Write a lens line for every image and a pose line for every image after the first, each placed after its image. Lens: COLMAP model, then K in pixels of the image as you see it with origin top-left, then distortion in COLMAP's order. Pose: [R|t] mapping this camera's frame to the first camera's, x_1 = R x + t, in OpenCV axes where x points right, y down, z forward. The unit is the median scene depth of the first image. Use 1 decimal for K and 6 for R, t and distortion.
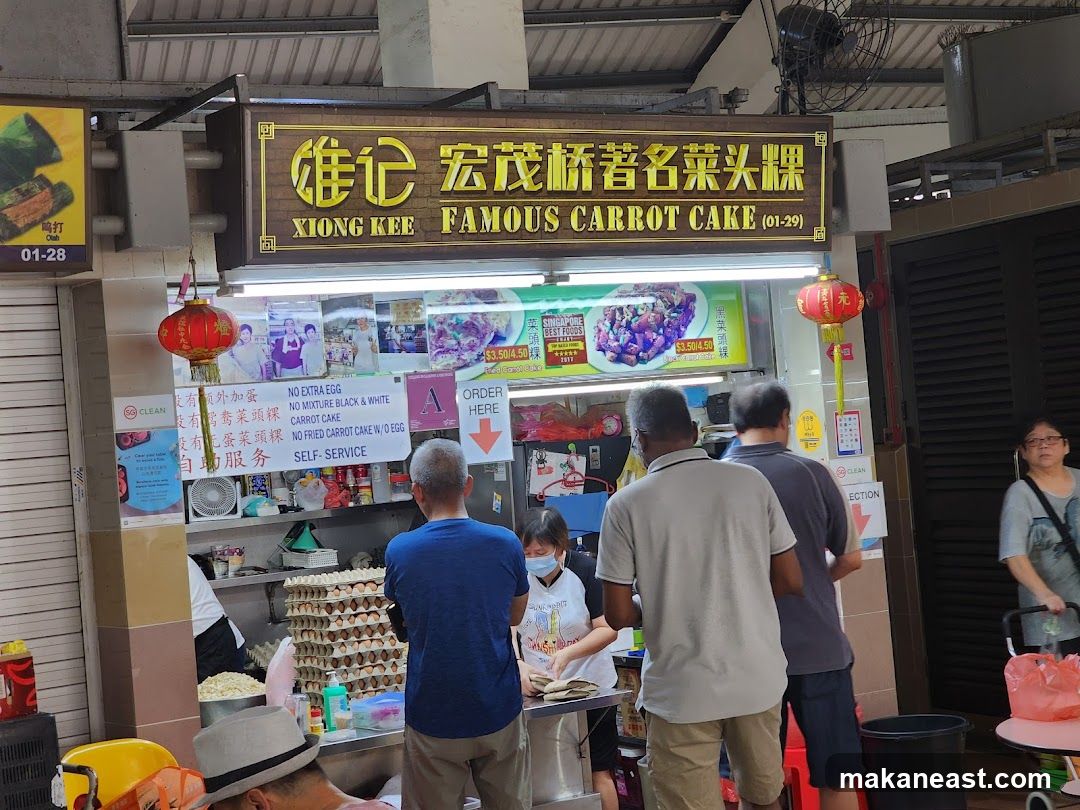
lens RADIAL K [[2064.3, 0, 538.6], [0, 2064.3, 406.9], [0, 0, 1]] dist [-0.006319, 0.000000]
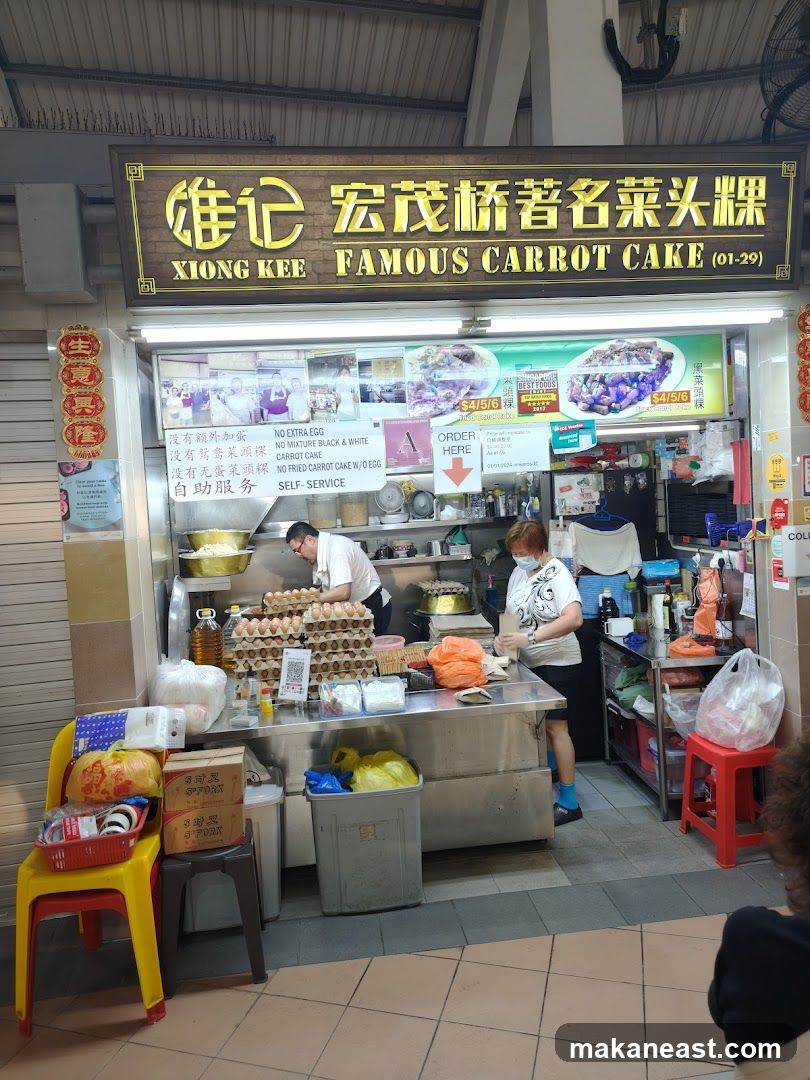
lens RADIAL K [[736.5, 0, 407.9], [0, 736.5, 540.6], [0, 0, 1]] dist [0.038521, -0.009357]
pose [[0.894308, 0.055983, -0.443935, 0.151665], [-0.010926, 0.994579, 0.103413, 0.010111], [0.447318, -0.087632, 0.890071, 0.632043]]
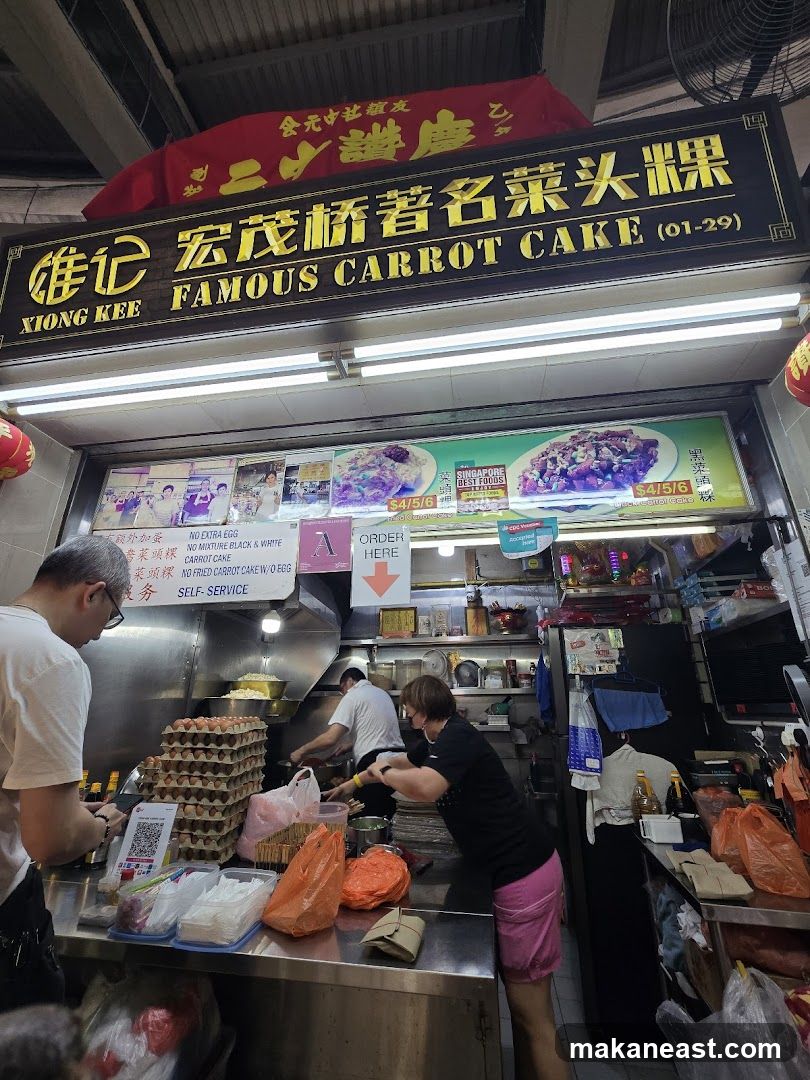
lens RADIAL K [[443.6, 0, 412.5], [0, 443.6, 538.8], [0, 0, 1]] dist [-0.001810, -0.000683]
pose [[0.726384, -0.159660, -0.668487, 0.138484], [-0.063796, 0.952781, -0.296881, 0.060575], [0.684321, 0.258296, 0.681900, 0.912301]]
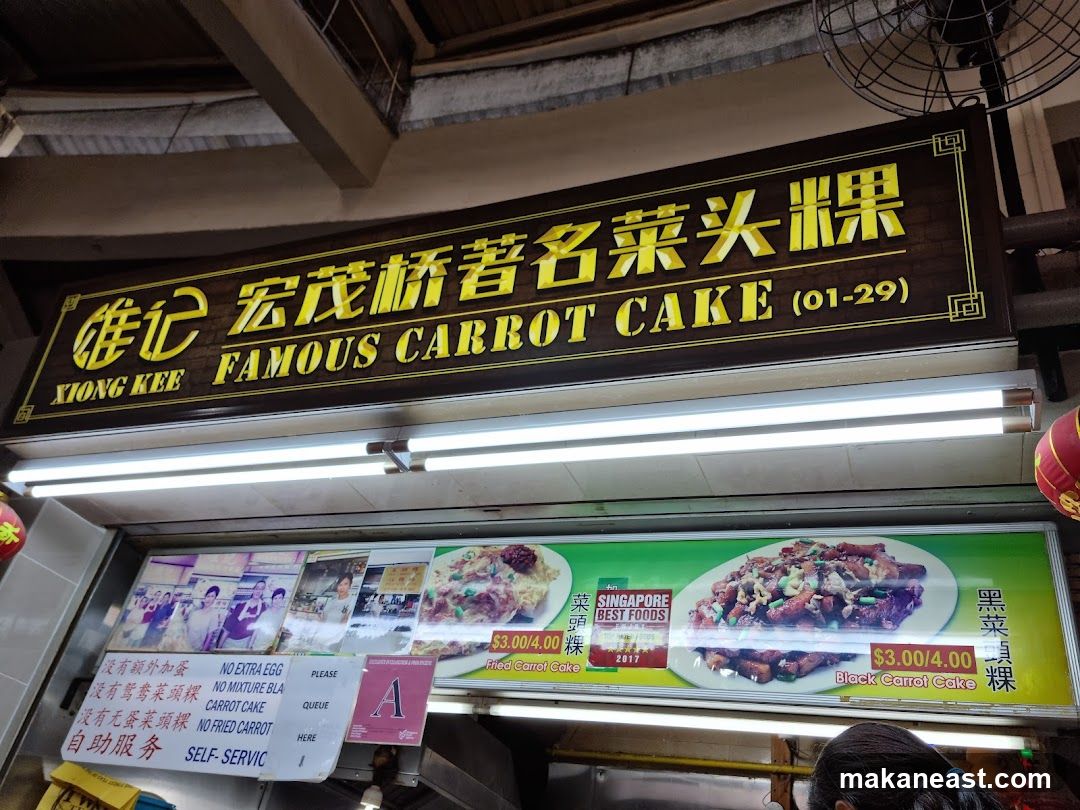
lens RADIAL K [[881.7, 0, 554.6], [0, 881.7, 417.2], [0, 0, 1]] dist [0.083399, -0.036334]
pose [[0.540467, -0.309708, -0.782289, 0.247929], [-0.203977, 0.853816, -0.478949, 0.049520], [0.816265, 0.418425, 0.398286, 0.924099]]
